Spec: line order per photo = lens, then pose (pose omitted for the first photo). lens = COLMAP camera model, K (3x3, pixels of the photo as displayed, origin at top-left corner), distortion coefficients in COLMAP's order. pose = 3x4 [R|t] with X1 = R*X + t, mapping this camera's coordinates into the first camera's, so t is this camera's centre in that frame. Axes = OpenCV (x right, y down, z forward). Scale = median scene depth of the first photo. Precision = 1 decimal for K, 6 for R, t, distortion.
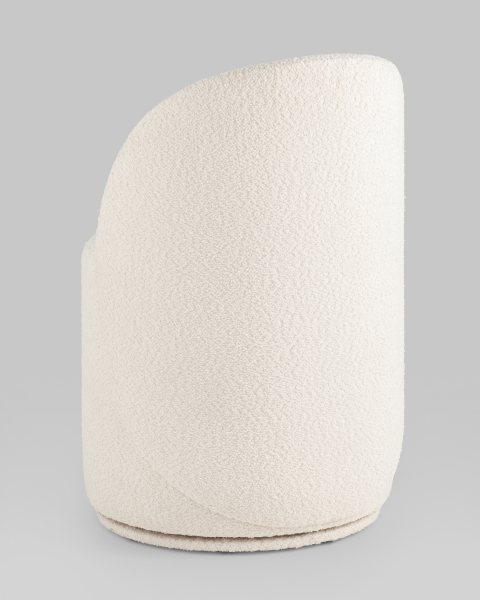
lens RADIAL K [[2181.9, 0, 240.0], [0, 2181.9, 300.0], [0, 0, 1]] dist [0.528221, 2.193465]
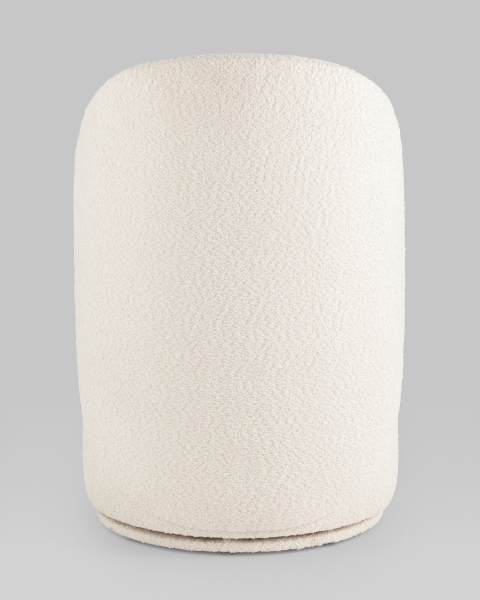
lens RADIAL K [[2181.9, 0, 240.0], [0, 2181.9, 300.0], [0, 0, 1]] dist [0.528221, 2.193465]
pose [[0.838452, 0.109674, -0.533826, 0.564895], [-0.107761, 0.993565, 0.034871, -0.036109], [0.534215, 0.028288, 0.844875, 0.175629]]
